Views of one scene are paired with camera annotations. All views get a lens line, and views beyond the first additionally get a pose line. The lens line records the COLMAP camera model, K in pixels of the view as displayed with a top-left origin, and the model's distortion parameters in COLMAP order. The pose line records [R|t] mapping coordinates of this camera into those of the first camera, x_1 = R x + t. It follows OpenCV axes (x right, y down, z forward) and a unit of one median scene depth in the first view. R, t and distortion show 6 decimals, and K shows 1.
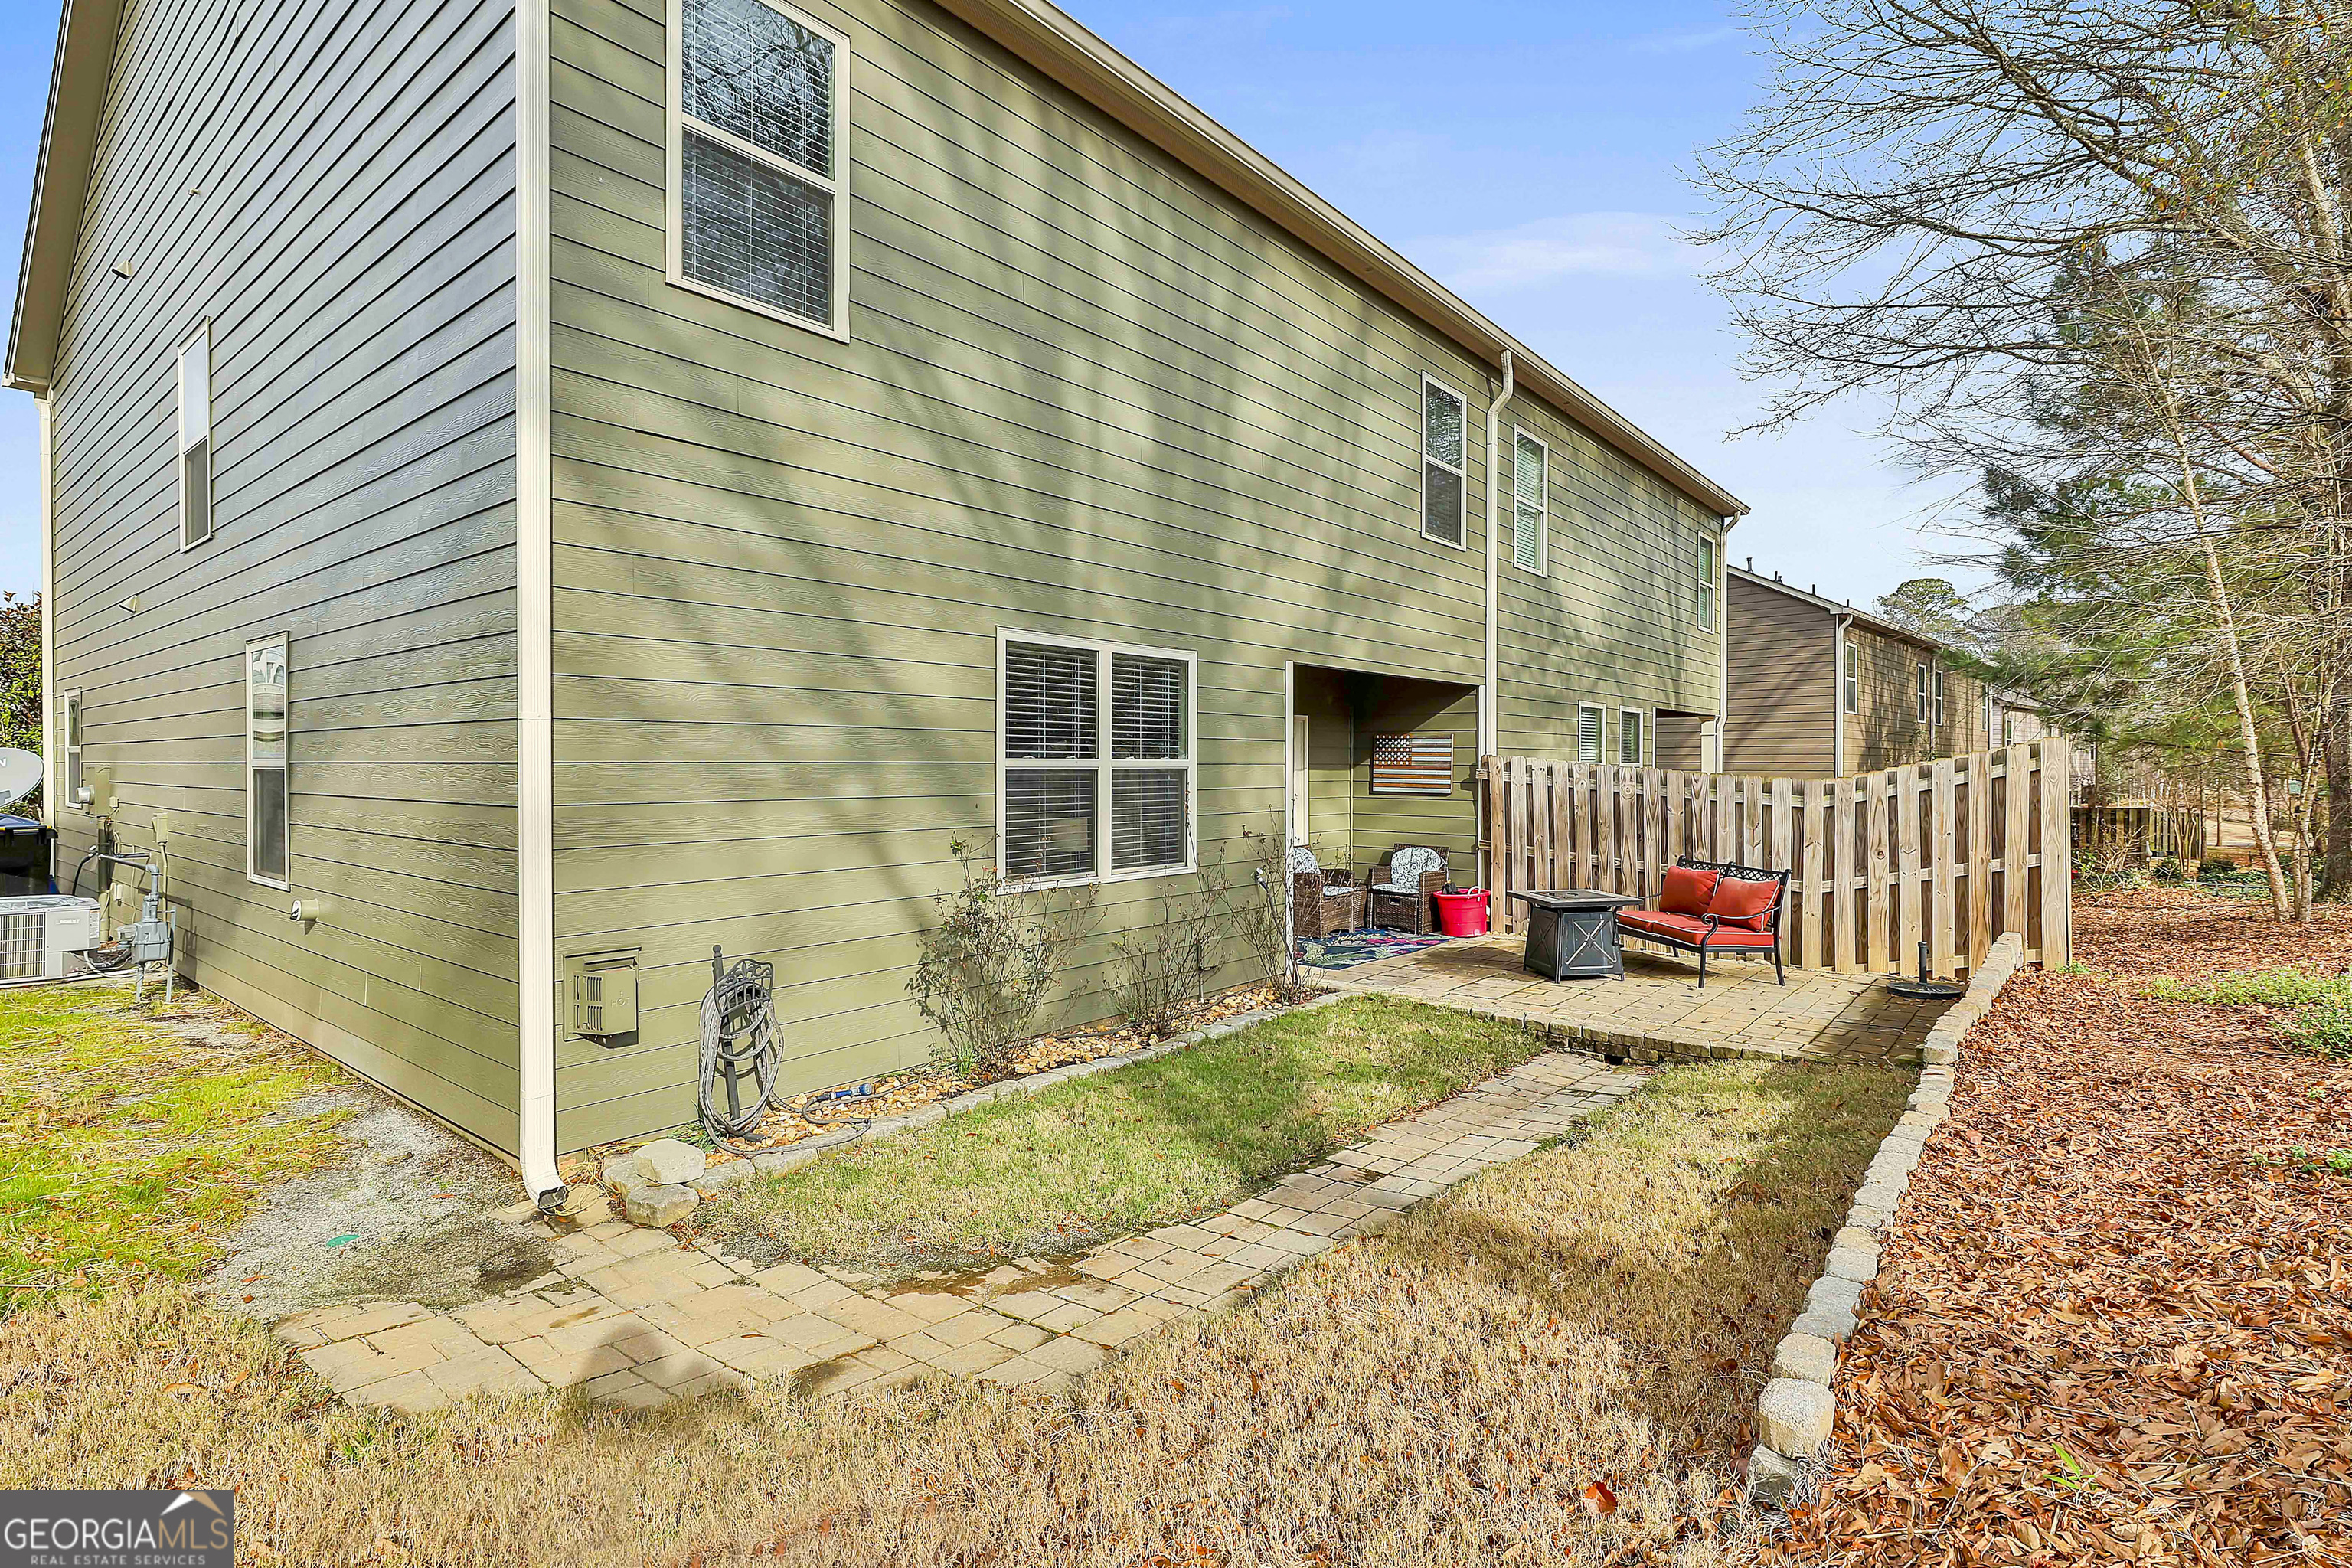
lens RADIAL K [[1114.1, 0, 1179.5], [0, 1114.1, 769.3], [0, 0, 1]] dist [-0.007646, 0.002683]
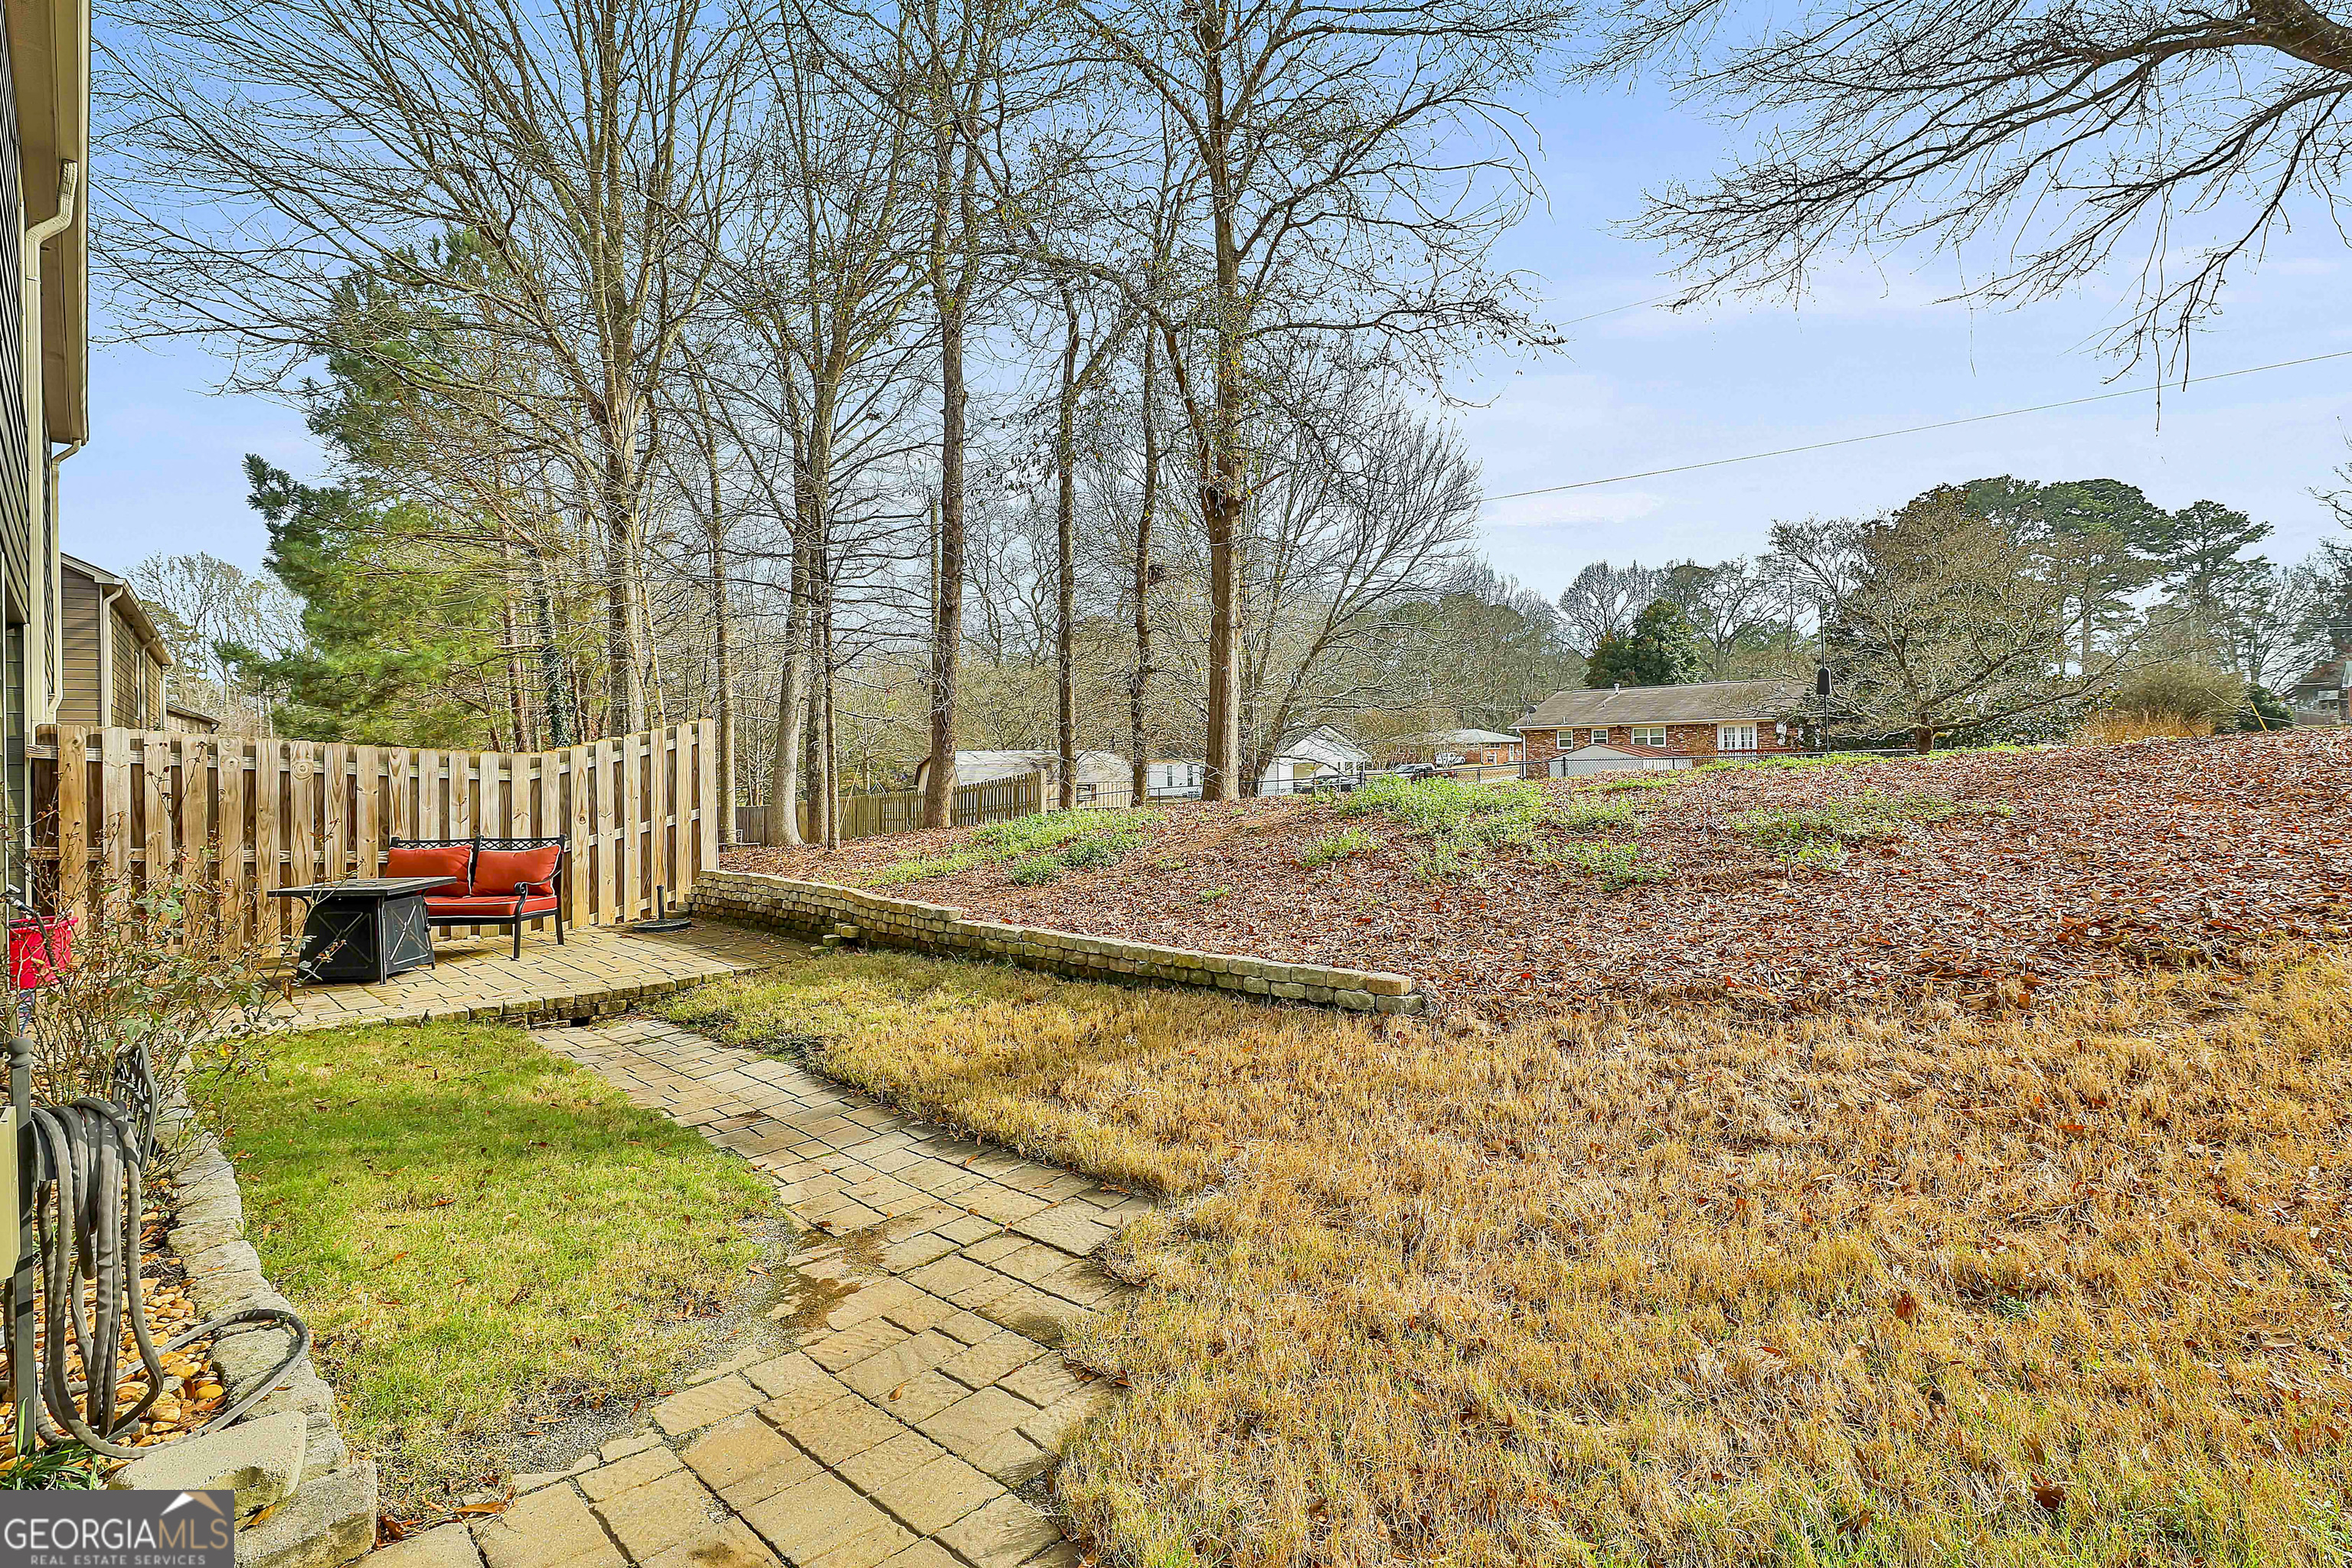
lens RADIAL K [[1114.1, 0, 1178.4], [0, 1114.1, 771.7], [0, 0, 1]] dist [-0.007646, 0.002683]
pose [[0.148075, -0.011107, 0.988914, -0.388295], [0.016943, 0.999819, 0.008692, 0.028734], [-0.988831, 0.015468, 0.148237, 0.243188]]
